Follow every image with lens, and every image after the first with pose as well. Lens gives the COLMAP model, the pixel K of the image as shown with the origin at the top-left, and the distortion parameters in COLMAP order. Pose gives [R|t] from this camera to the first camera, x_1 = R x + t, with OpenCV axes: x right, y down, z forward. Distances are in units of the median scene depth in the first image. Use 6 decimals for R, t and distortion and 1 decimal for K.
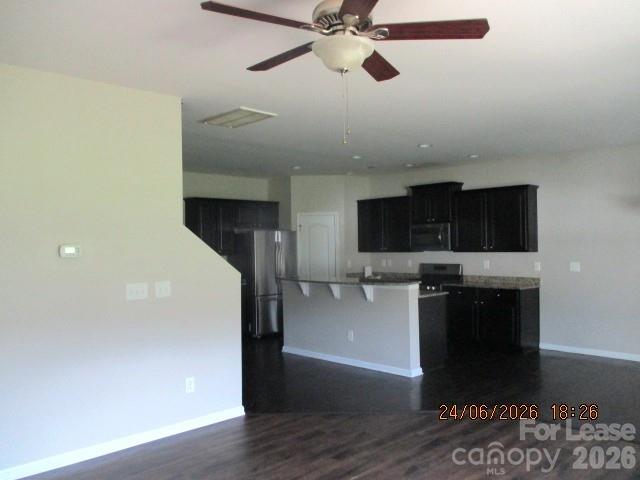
lens RADIAL K [[530.6, 0, 324.1], [0, 530.6, 238.3], [0, 0, 1]] dist [-0.018897, -0.002820]
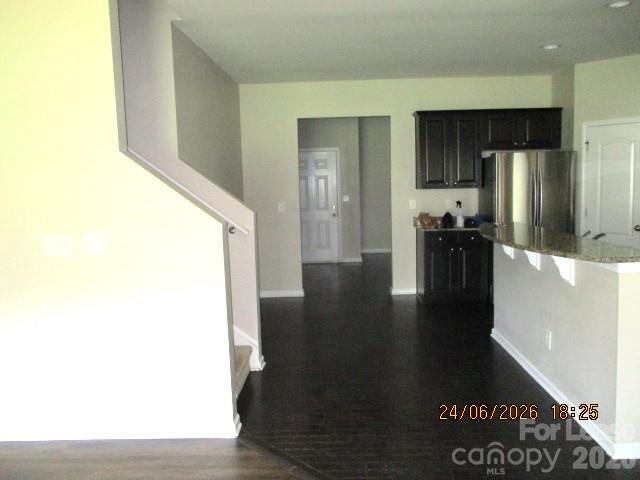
lens RADIAL K [[530.6, 0, 324.1], [0, 530.6, 238.3], [0, 0, 1]] dist [-0.018897, -0.002820]
pose [[0.702525, 0.078407, -0.707327, 0.206678], [0.020512, 0.991268, 0.130254, 0.001613], [0.711364, -0.106015, 0.694782, 0.358466]]
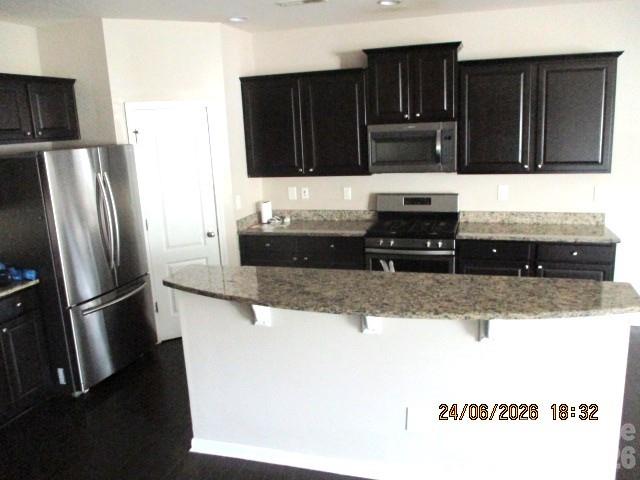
lens RADIAL K [[530.6, 0, 324.1], [0, 530.6, 238.3], [0, 0, 1]] dist [-0.018897, -0.002820]
pose [[0.874293, -0.125639, 0.468857, -0.142628], [0.024886, 0.976253, 0.215199, -0.030541], [-0.484760, -0.176479, 0.856658, 0.555970]]
